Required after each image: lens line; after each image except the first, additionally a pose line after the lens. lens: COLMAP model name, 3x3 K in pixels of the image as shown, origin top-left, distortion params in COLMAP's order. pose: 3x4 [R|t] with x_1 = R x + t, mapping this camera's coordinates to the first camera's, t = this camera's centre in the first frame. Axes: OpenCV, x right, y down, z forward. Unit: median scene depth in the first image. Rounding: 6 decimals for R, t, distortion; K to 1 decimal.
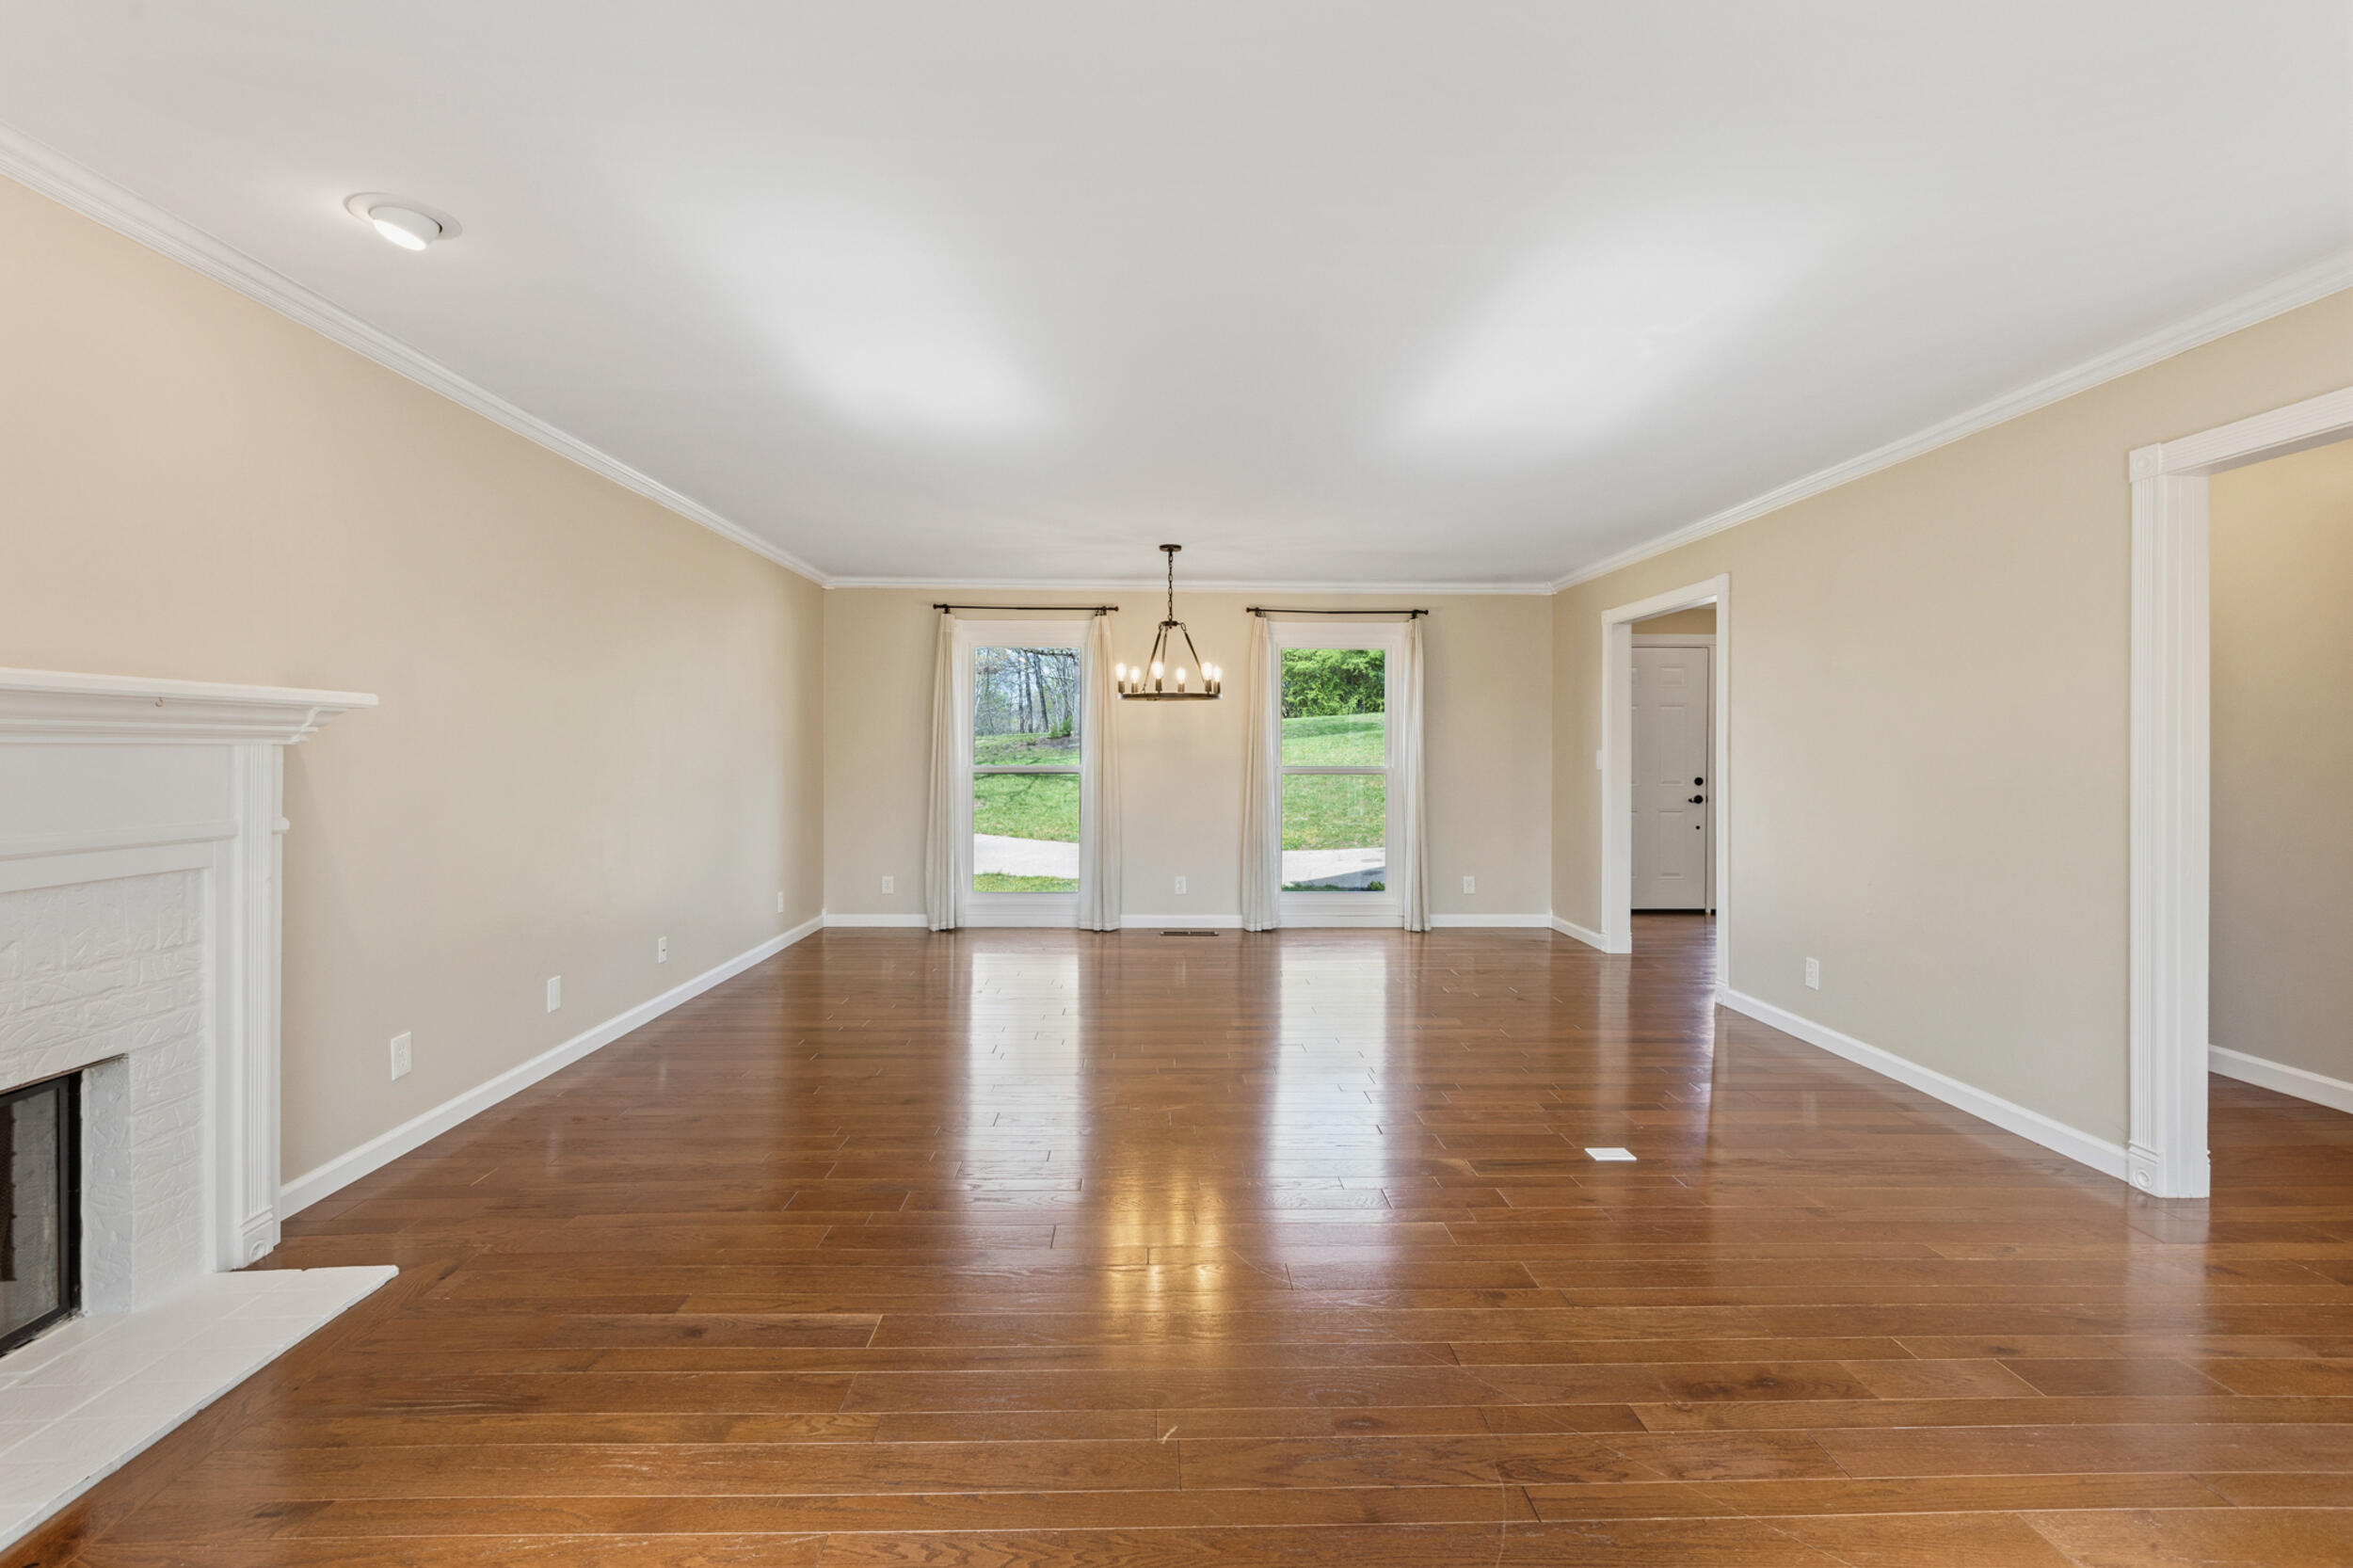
lens RADIAL K [[1066.5, 0, 1176.3], [0, 1066.5, 764.0], [0, 0, 1]] dist [-0.002174, 0.000425]
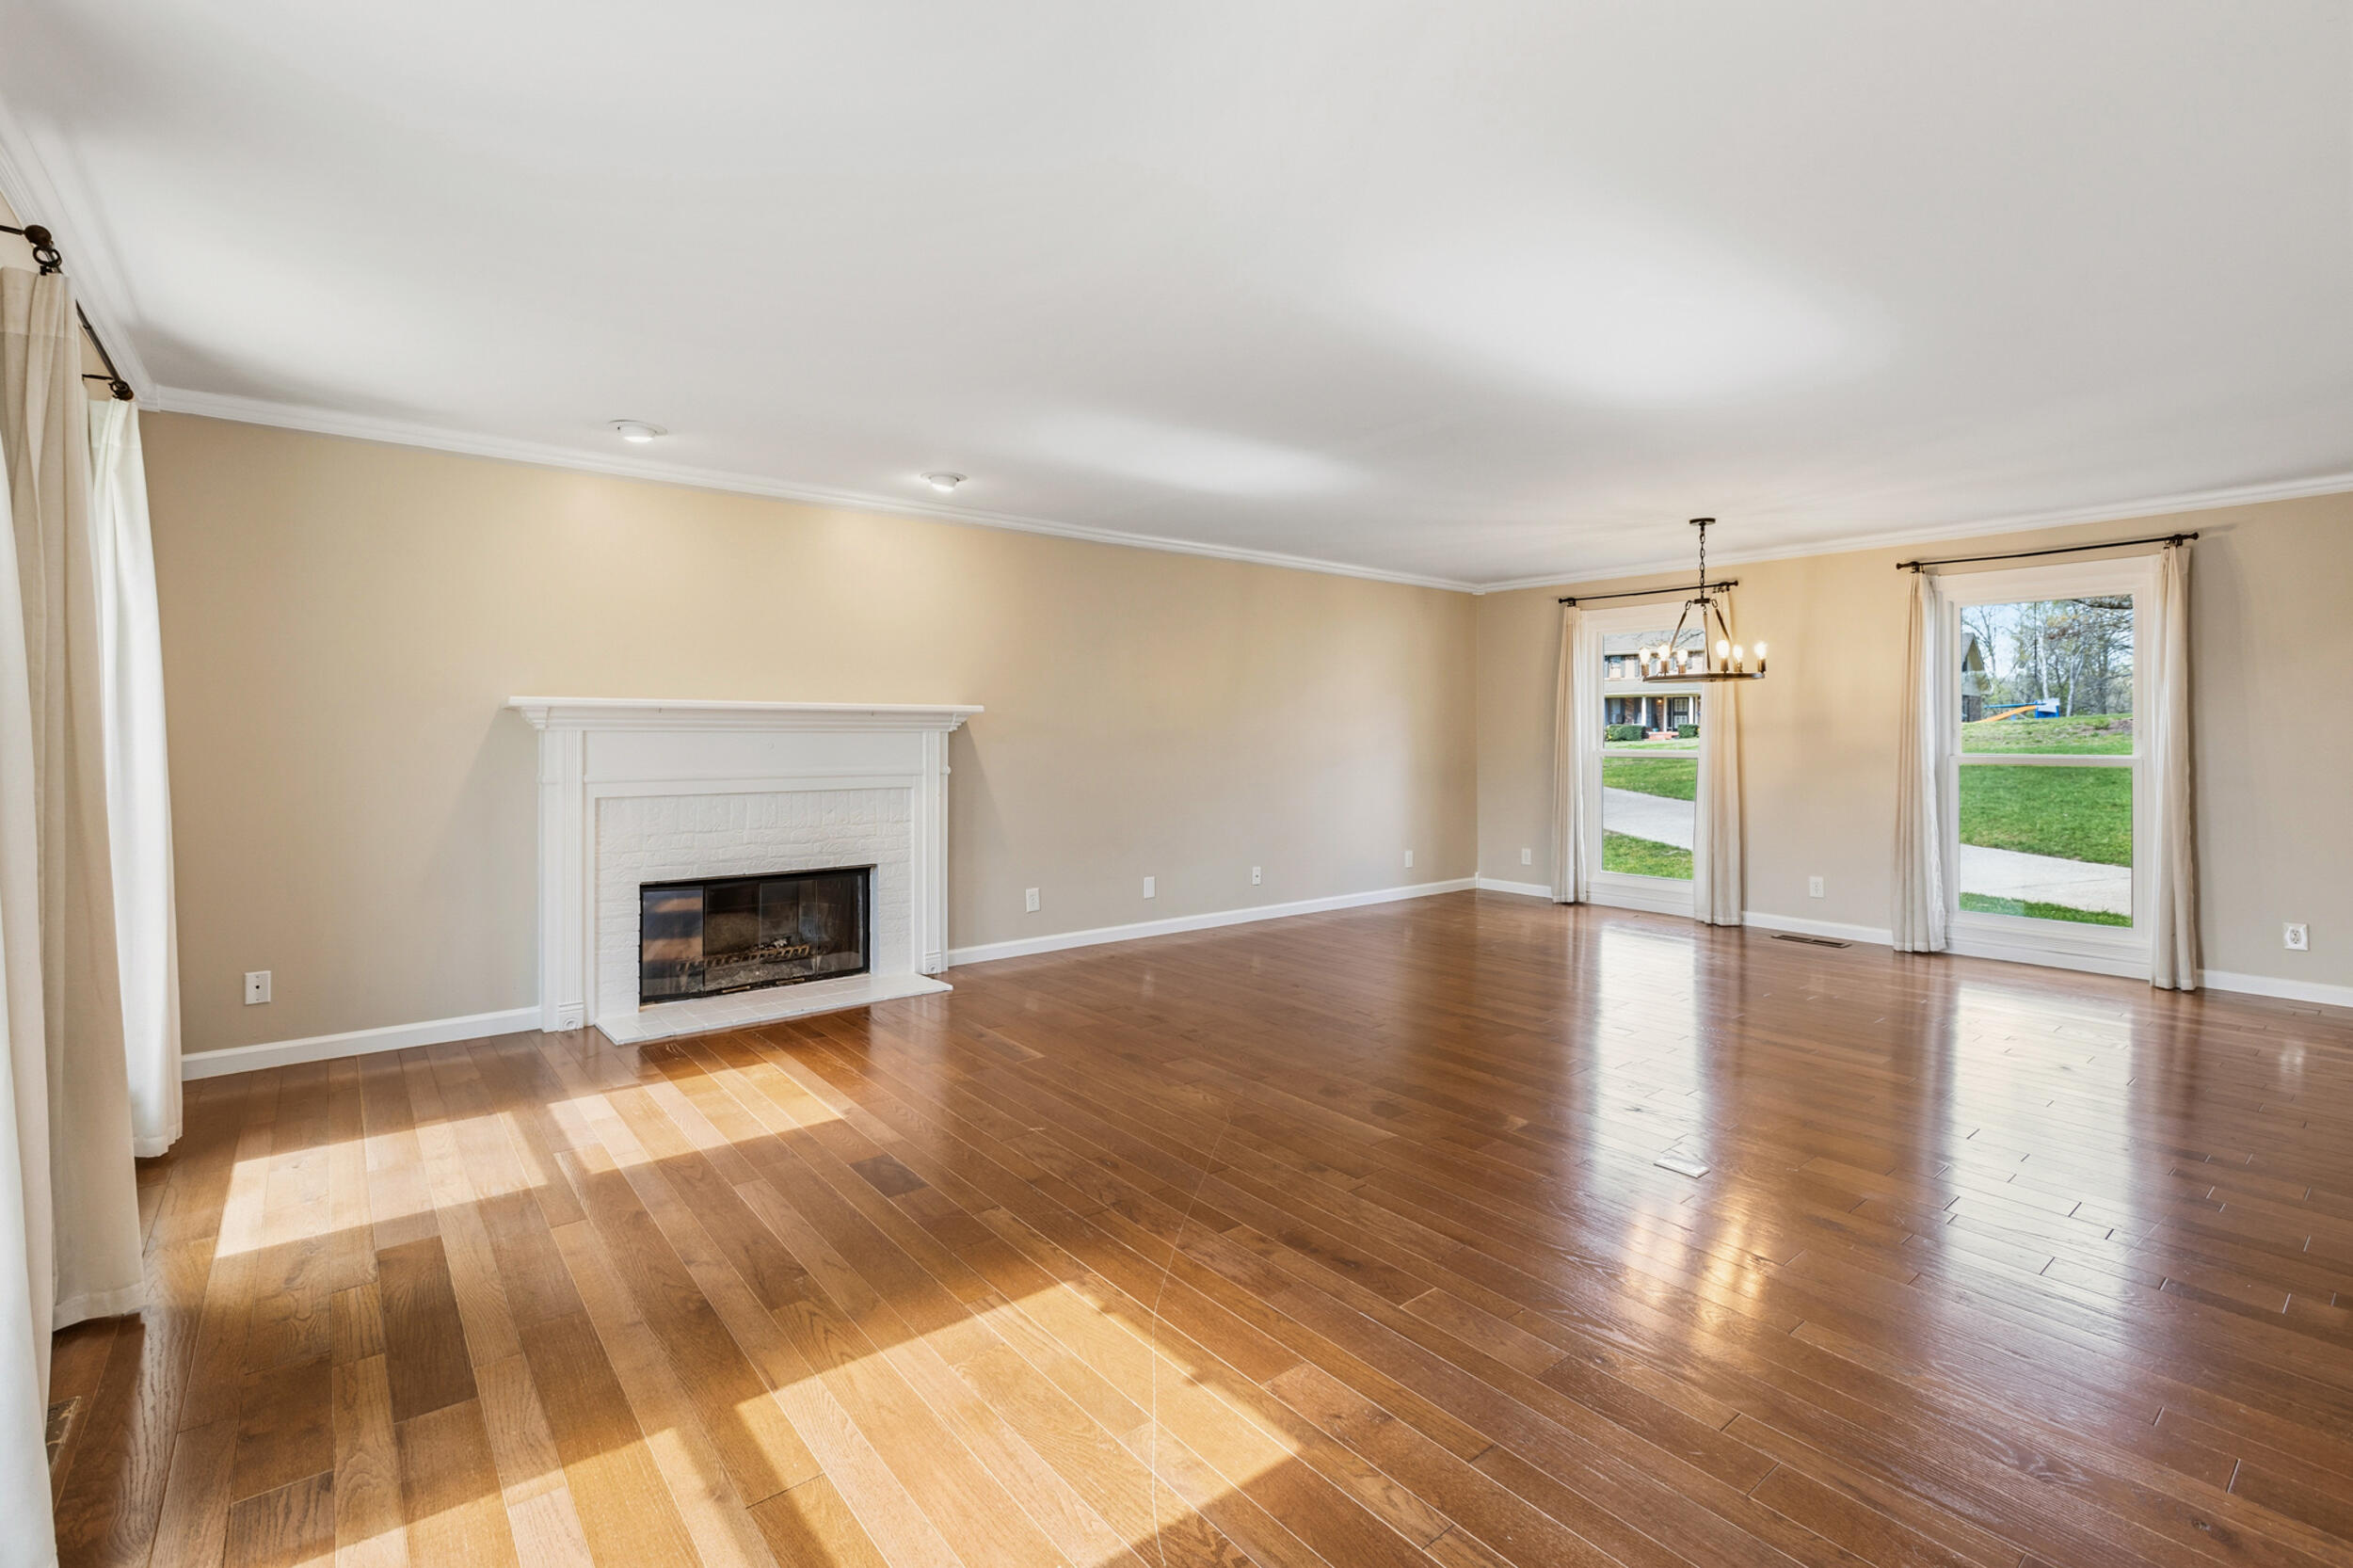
lens RADIAL K [[1066.5, 0, 1155.1], [0, 1066.5, 740.3], [0, 0, 1]] dist [-0.002174, 0.000425]
pose [[0.591055, -0.000055, -0.806631, 0.404625], [-0.008775, 0.999940, -0.006497, 0.003353], [0.806583, 0.010918, 0.591019, 0.035652]]
